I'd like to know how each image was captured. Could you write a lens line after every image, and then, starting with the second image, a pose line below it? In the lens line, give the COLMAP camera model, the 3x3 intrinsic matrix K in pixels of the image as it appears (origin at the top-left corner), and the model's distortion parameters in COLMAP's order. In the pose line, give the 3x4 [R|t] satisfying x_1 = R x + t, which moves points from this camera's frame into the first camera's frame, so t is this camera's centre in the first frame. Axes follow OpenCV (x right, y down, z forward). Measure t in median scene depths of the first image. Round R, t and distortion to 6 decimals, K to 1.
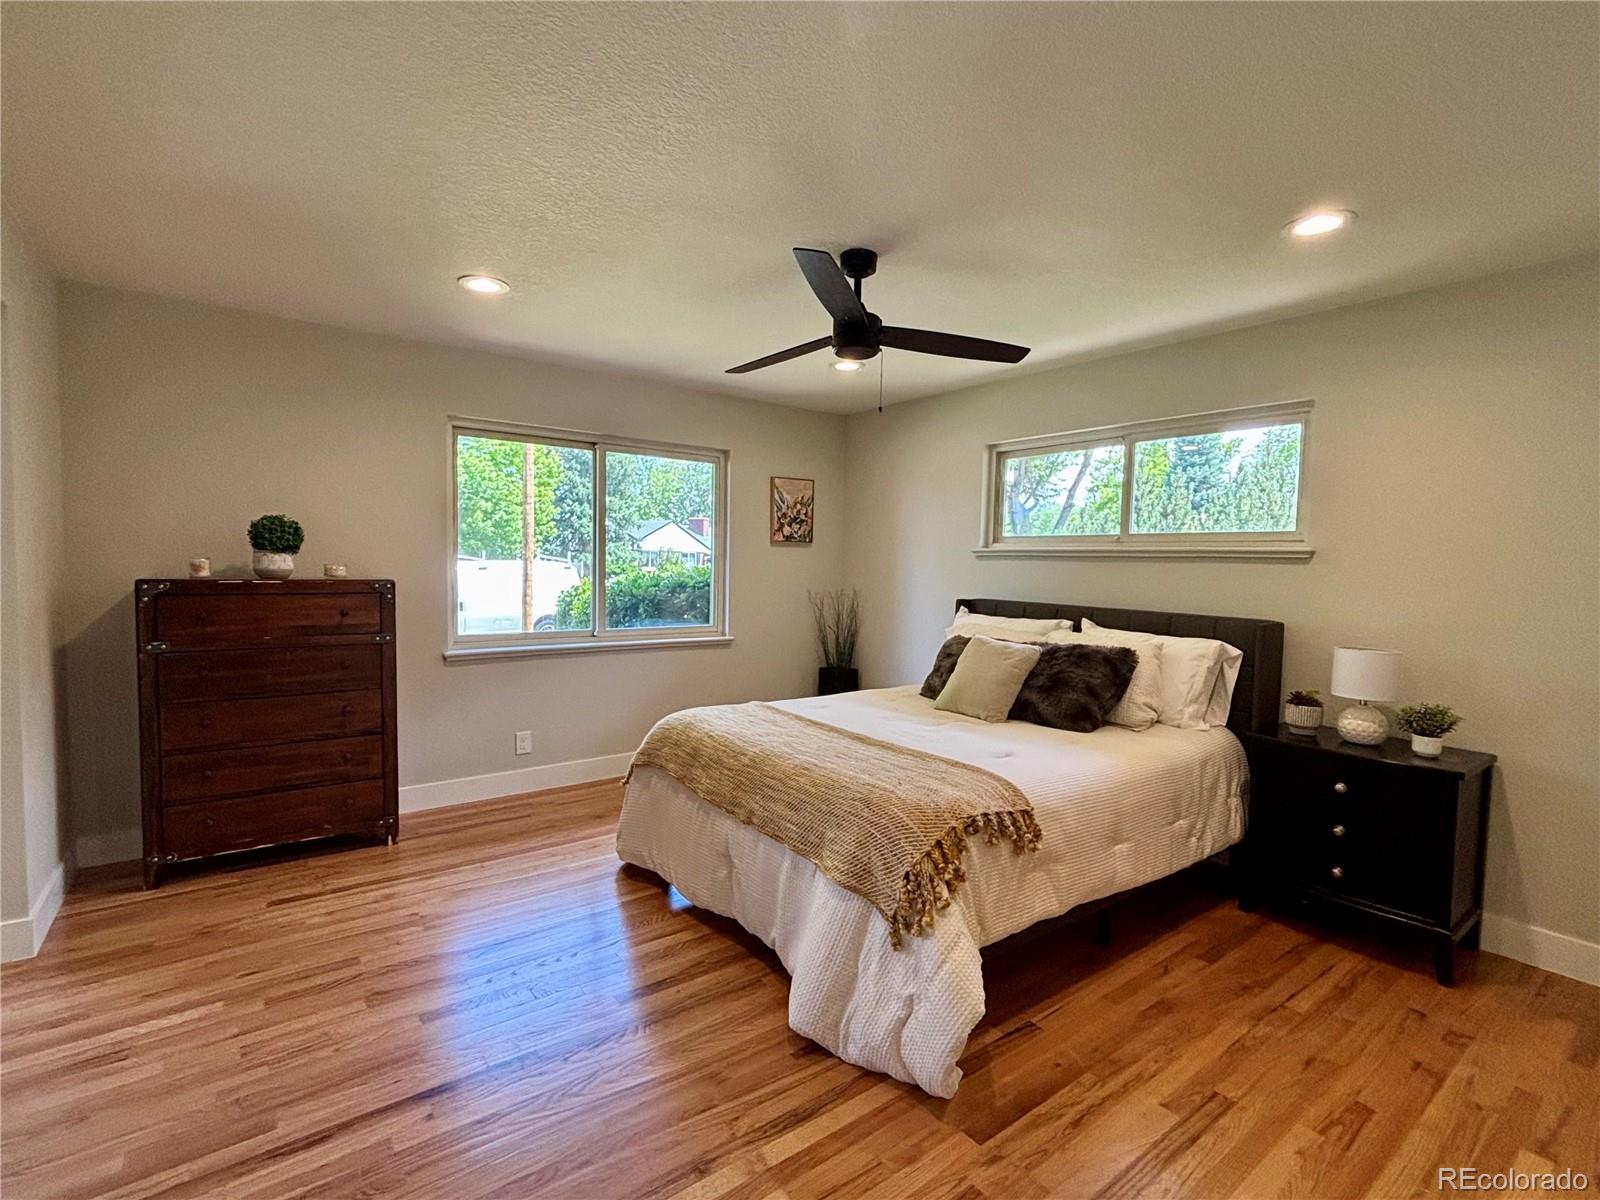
lens RADIAL K [[749.9, 0, 786.3], [0, 749.9, 598.2], [0, 0, 1]] dist [-0.000968, -0.000569]
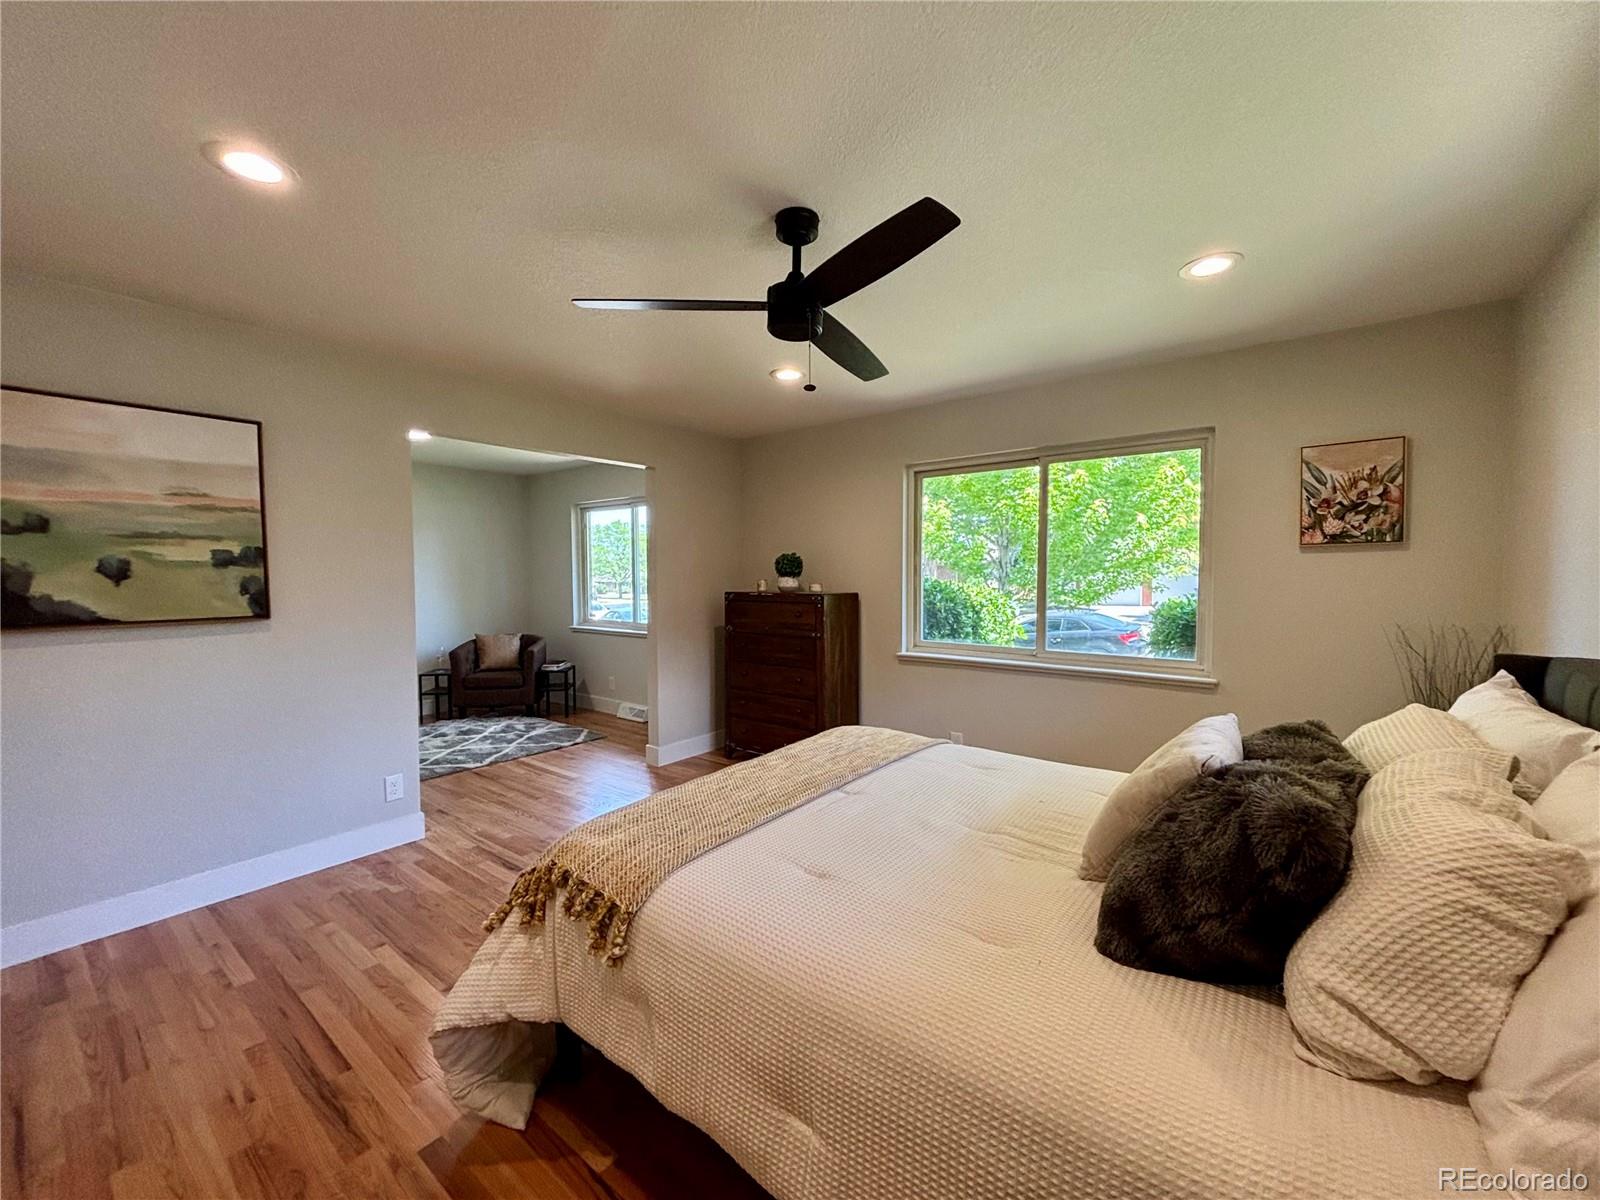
lens RADIAL K [[640.4, 0, 794.0], [0, 640.4, 598.7], [0, 0, 1]] dist [0.007833, -0.001682]
pose [[0.259787, 0.019053, -0.965478, 0.472308], [-0.035459, 0.999319, 0.010180, -0.020068], [0.965015, 0.031590, 0.260285, 0.475230]]
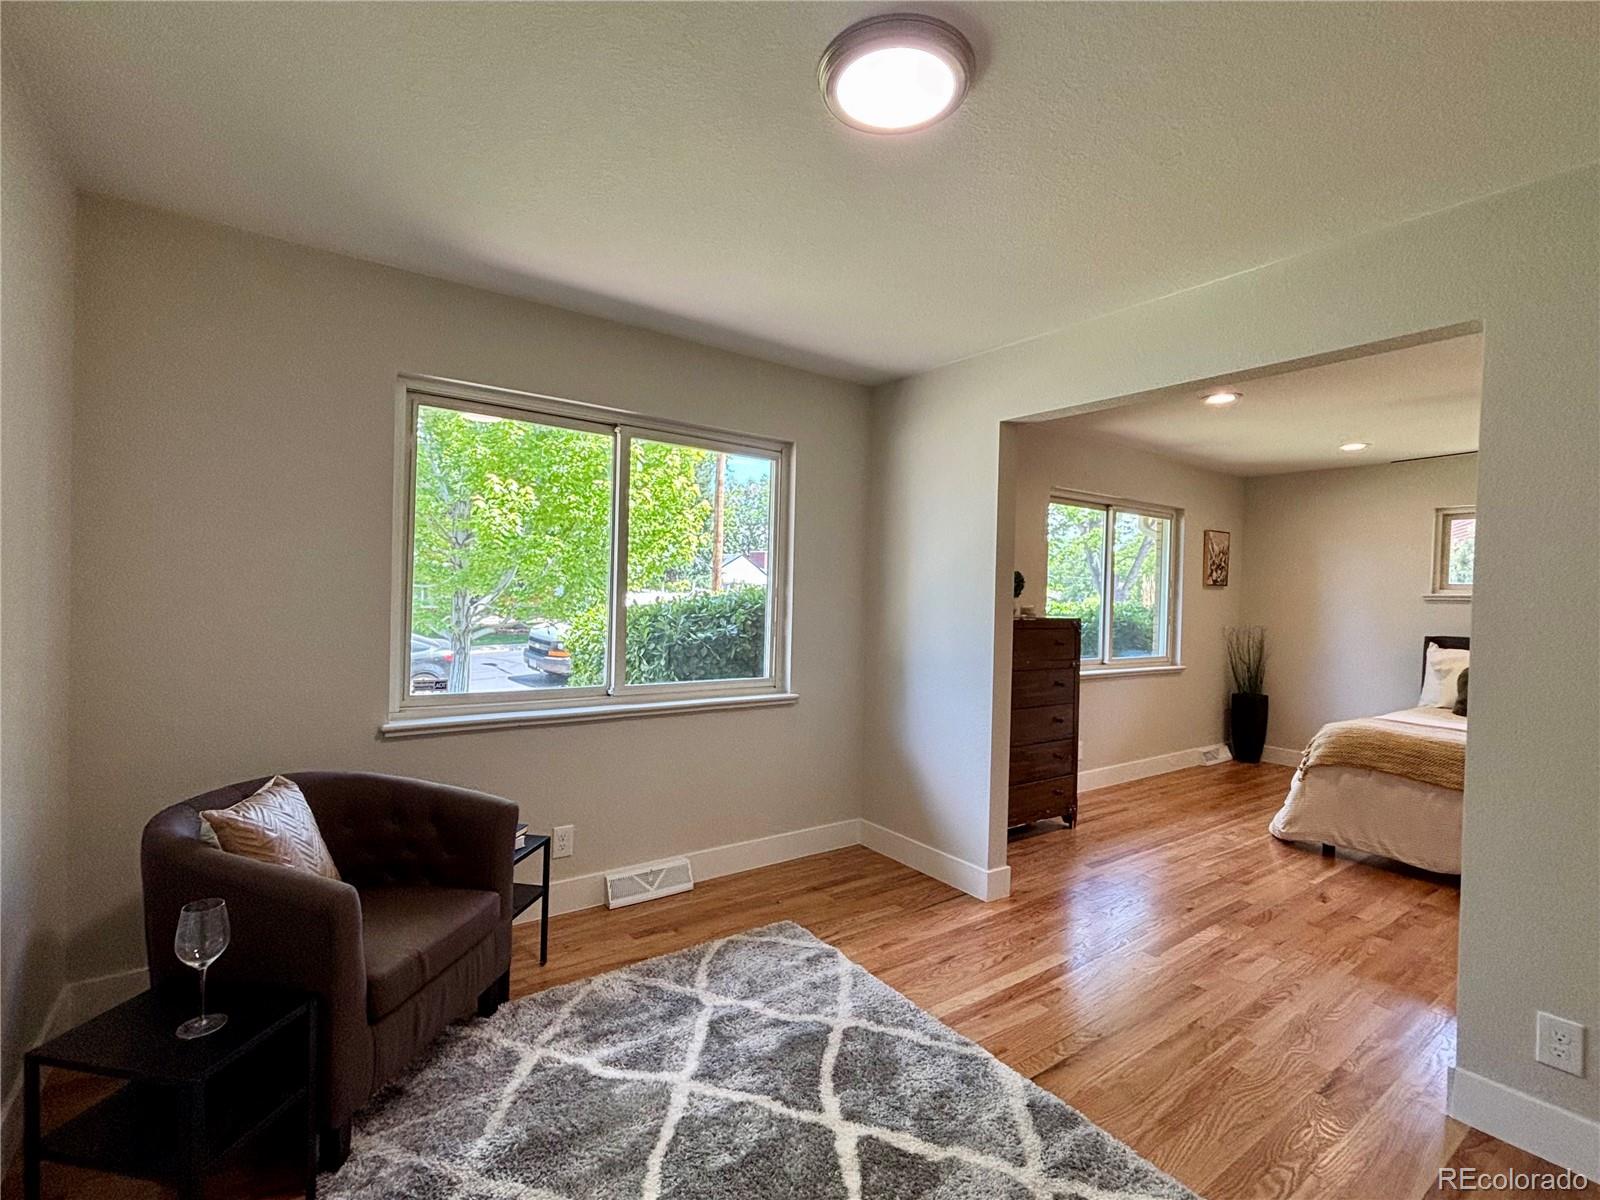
lens RADIAL K [[741.9, 0, 802.6], [0, 741.9, 599.0], [0, 0, 1]] dist [0.012632, -0.000147]
pose [[0.999879, 0.009581, -0.012279, -0.723843], [-0.010022, 0.999288, -0.036386, -0.004856], [0.011922, 0.036504, 0.999262, -0.203253]]
